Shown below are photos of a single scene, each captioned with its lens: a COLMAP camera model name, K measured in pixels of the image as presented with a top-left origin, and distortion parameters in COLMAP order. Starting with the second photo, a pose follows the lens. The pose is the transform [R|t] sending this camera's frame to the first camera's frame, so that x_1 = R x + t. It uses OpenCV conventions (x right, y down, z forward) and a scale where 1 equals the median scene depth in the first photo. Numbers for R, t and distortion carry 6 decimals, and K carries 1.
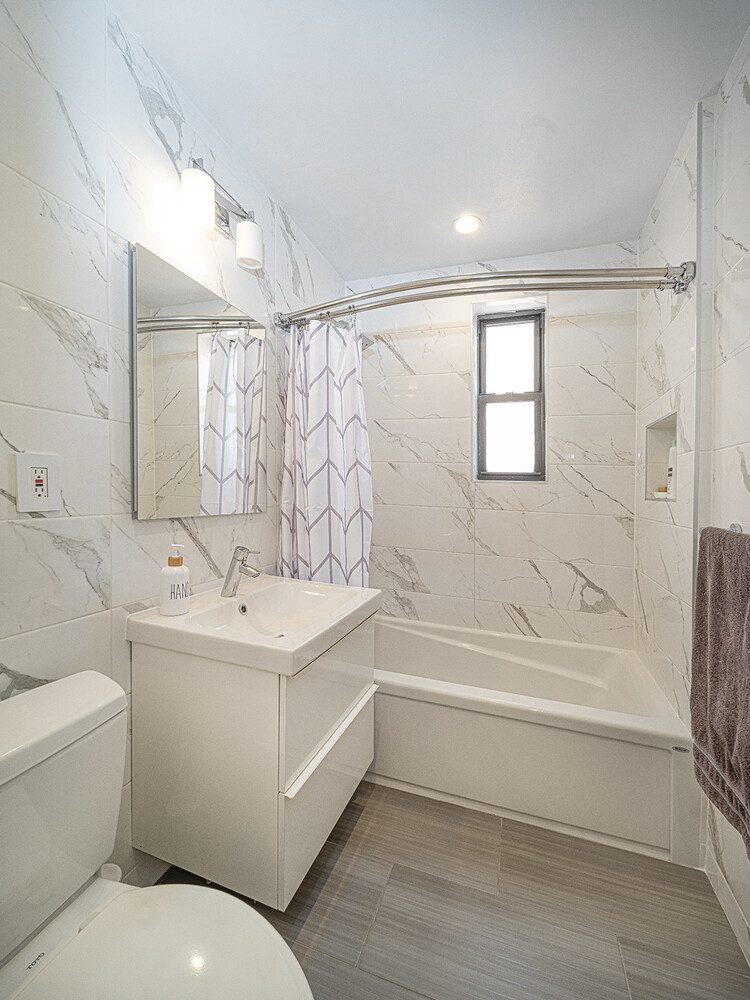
lens RADIAL K [[418.1, 0, 374.8], [0, 418.1, 499.1], [0, 0, 1]] dist [-0.002265, -0.000376]
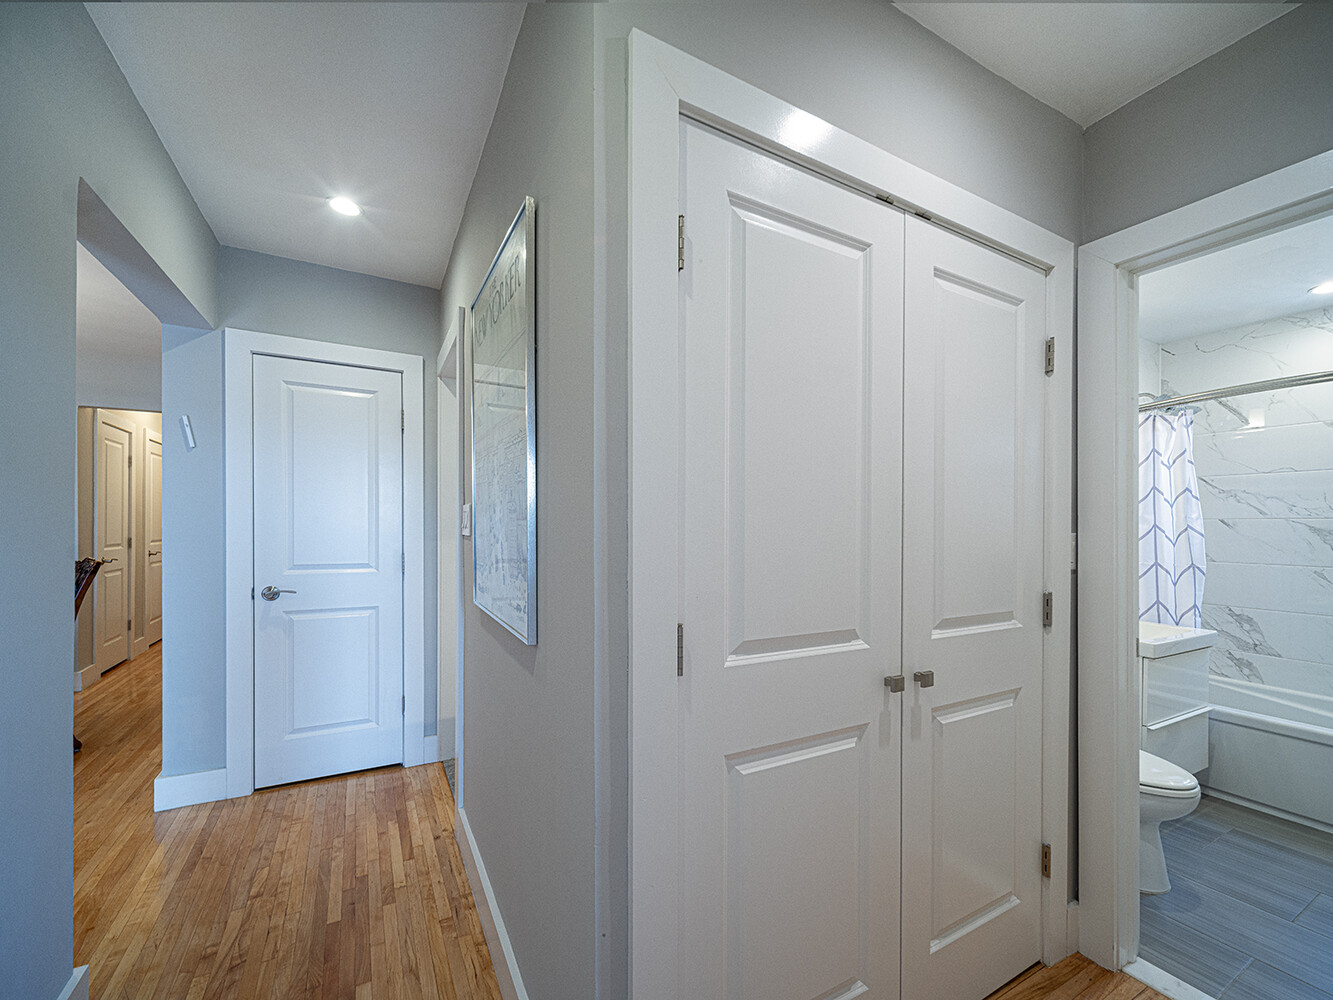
lens RADIAL K [[557.4, 0, 678.1], [0, 557.4, 548.7], [0, 0, 1]] dist [-0.002265, -0.000376]
pose [[0.751687, -0.000235, -0.659520, -0.087597], [-0.004222, 0.999978, -0.005169, -0.009883], [0.659507, 0.006671, 0.751669, -1.162497]]
